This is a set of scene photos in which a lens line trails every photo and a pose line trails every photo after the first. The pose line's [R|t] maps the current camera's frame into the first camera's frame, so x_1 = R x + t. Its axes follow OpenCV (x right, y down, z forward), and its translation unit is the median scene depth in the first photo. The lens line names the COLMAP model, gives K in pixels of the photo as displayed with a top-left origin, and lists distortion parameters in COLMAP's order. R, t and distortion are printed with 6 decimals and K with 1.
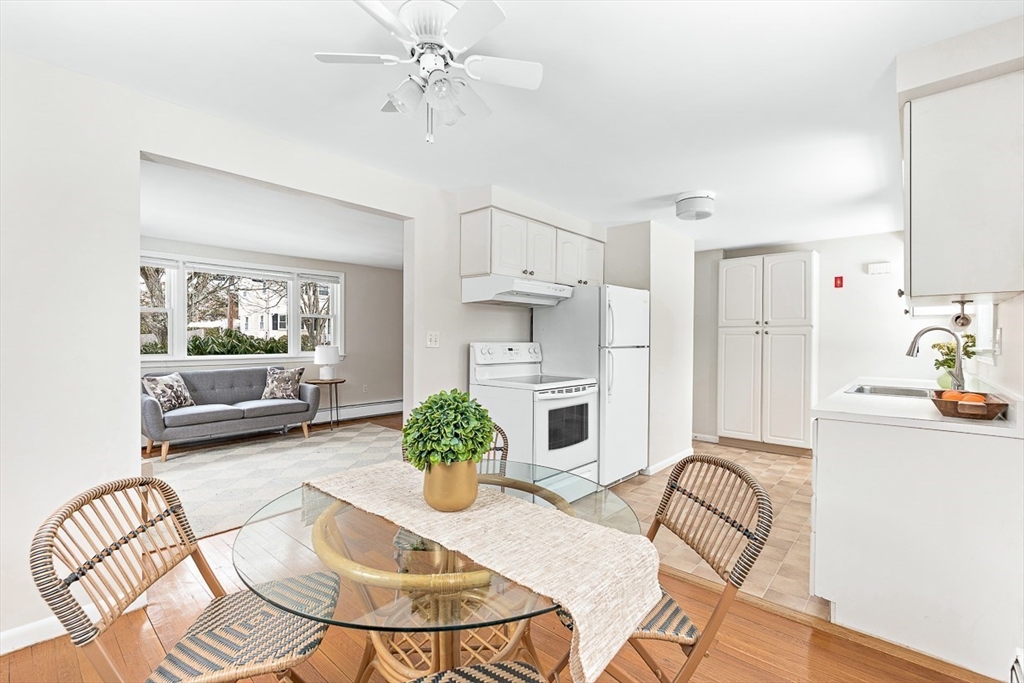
lens RADIAL K [[450.8, 0, 513.1], [0, 450.8, 342.8], [0, 0, 1]] dist [-0.003064, 0.000884]
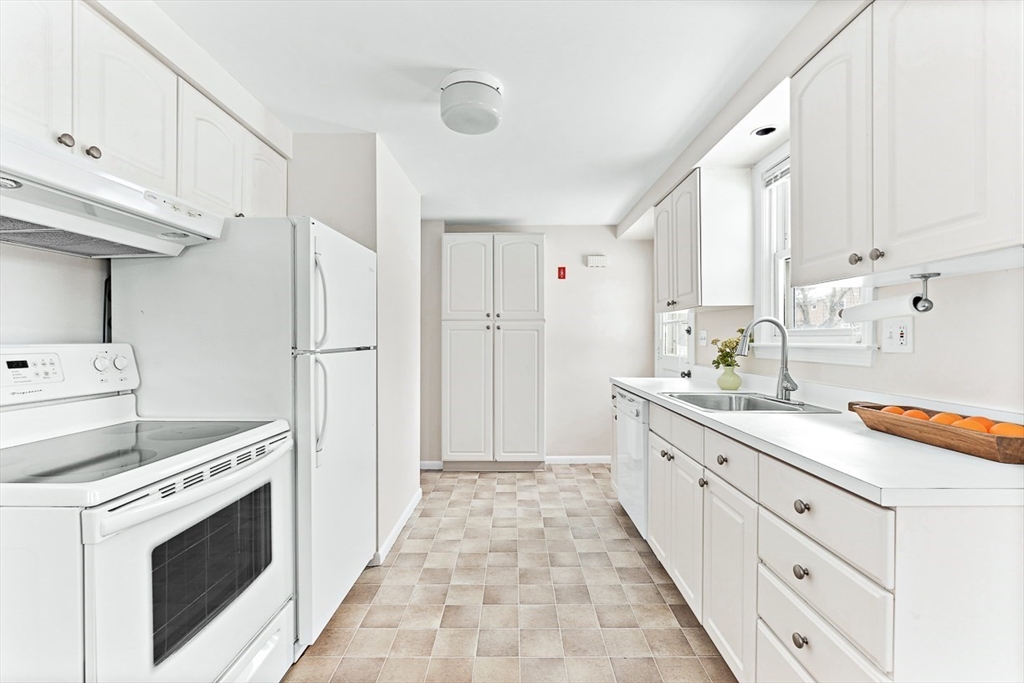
lens RADIAL K [[450.8, 0, 511.8], [0, 450.8, 342.6], [0, 0, 1]] dist [-0.003064, 0.000884]
pose [[0.751483, -0.011727, 0.659649, 0.048830], [0.008818, 0.999931, 0.007730, -0.001288], [-0.659694, 0.000008, 0.751534, 0.459018]]
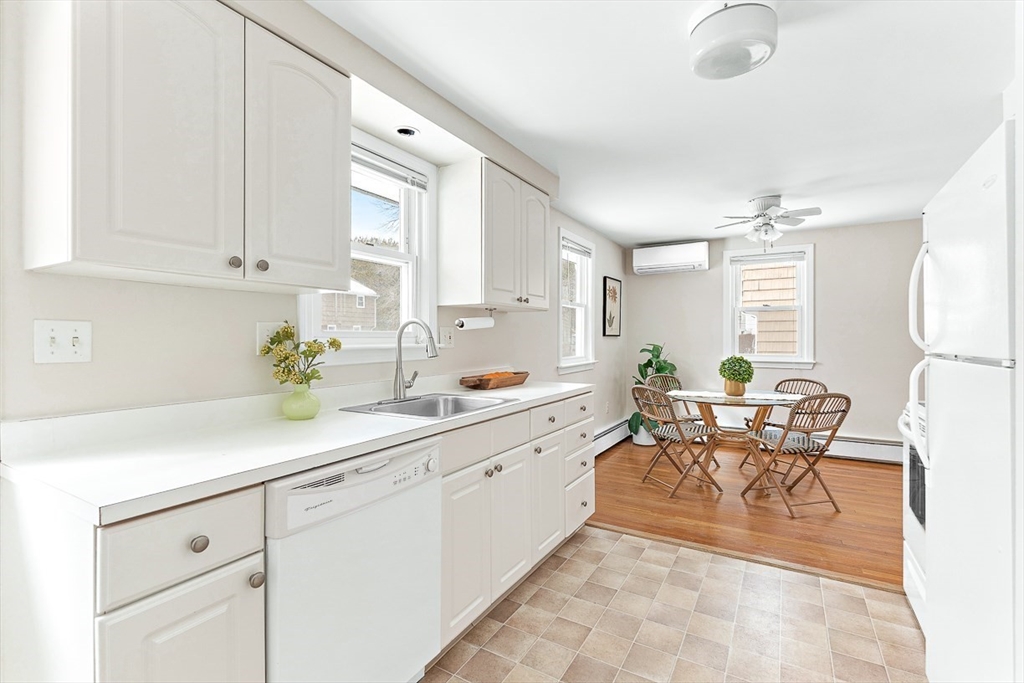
lens RADIAL K [[450.8, 0, 516.7], [0, 450.8, 337.9], [0, 0, 1]] dist [-0.003064, 0.000884]
pose [[-0.981769, -0.003830, -0.190041, 0.605500], [-0.004680, 0.999981, 0.004024, -0.004809], [0.190022, 0.004840, -0.981768, 1.213171]]
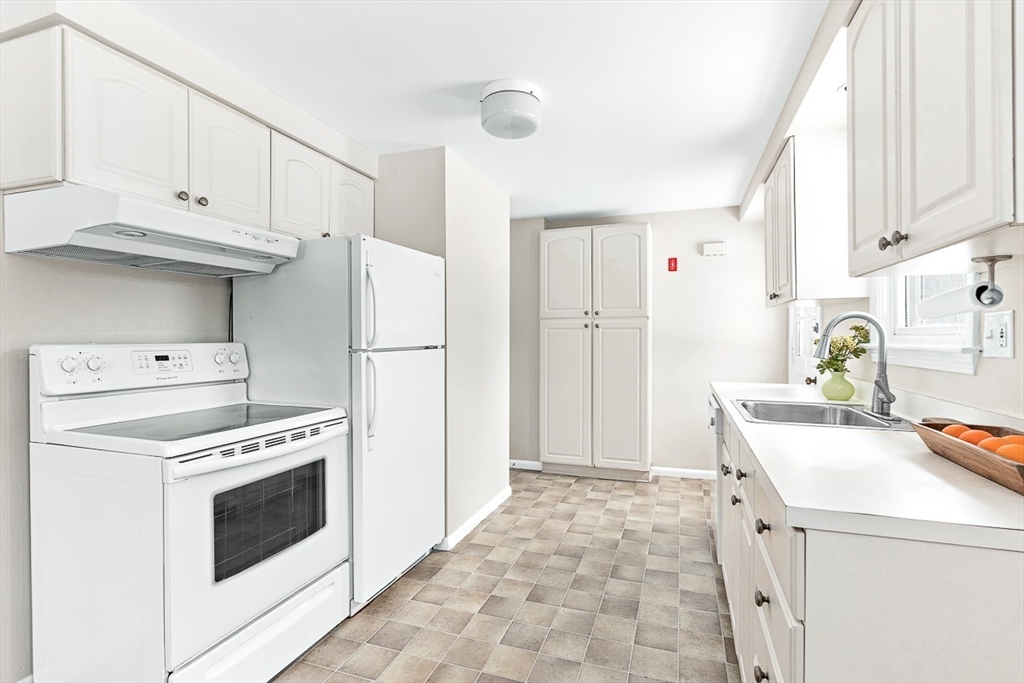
lens RADIAL K [[485.5, 0, 511.5], [0, 485.5, 340.7], [0, 0, 1]] dist [0.002640, -0.000796]
pose [[0.926013, -0.010797, 0.377336, 0.136879], [0.009990, 0.999942, 0.004096, -0.002195], [-0.377358, -0.000024, 0.926067, 0.349571]]
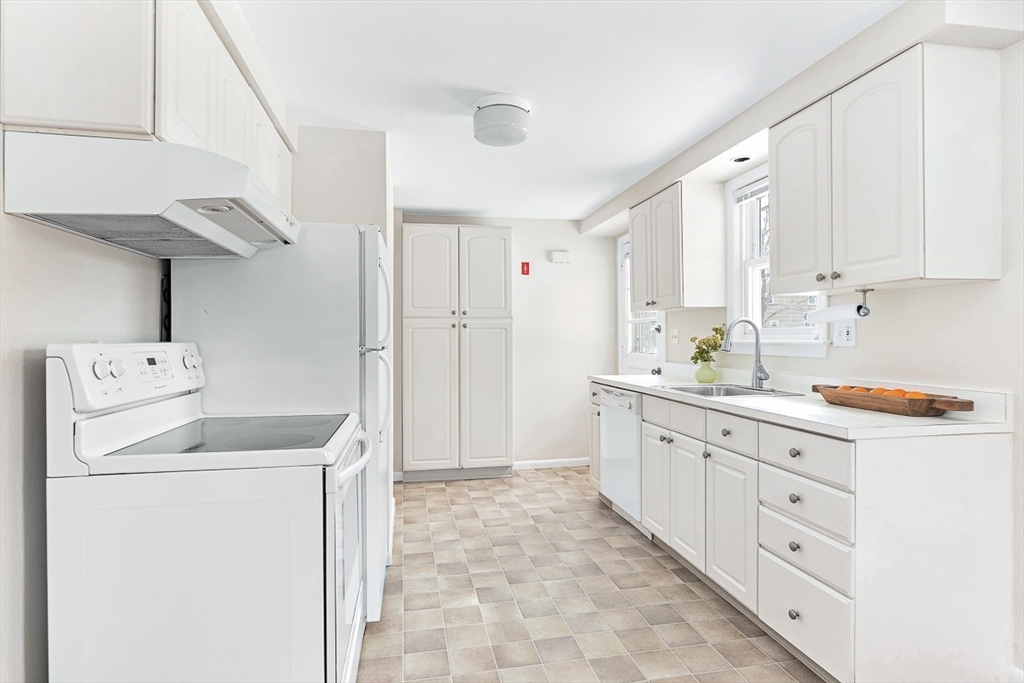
lens RADIAL K [[554.6, 0, 511.9], [0, 554.6, 340.1], [0, 0, 1]] dist [0.000737, 0.000160]
pose [[0.605534, -0.011093, 0.795742, -0.181266], [0.012124, 0.999915, 0.004714, -0.001458], [-0.795727, 0.006793, 0.605617, 0.450616]]
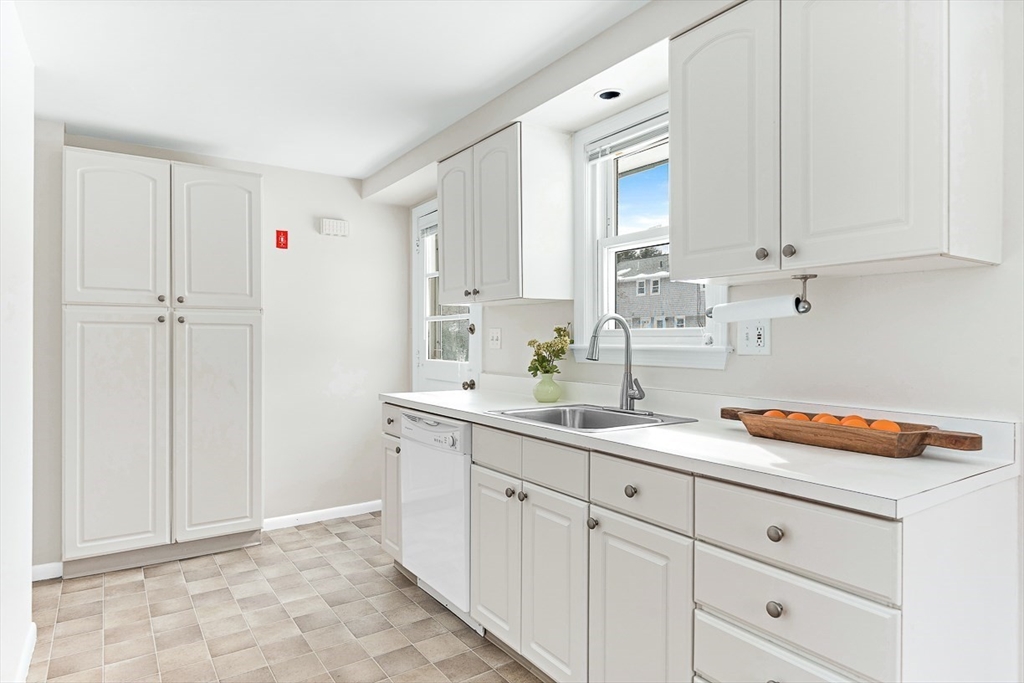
lens RADIAL K [[597.2, 0, 512.6], [0, 597.2, 342.9], [0, 0, 1]] dist [-0.000964, -0.000732]
pose [[0.243049, -0.011496, 0.969946, 0.021106], [0.005037, 0.999931, 0.010589, -0.002810], [-0.970001, 0.002312, 0.243090, 0.611990]]
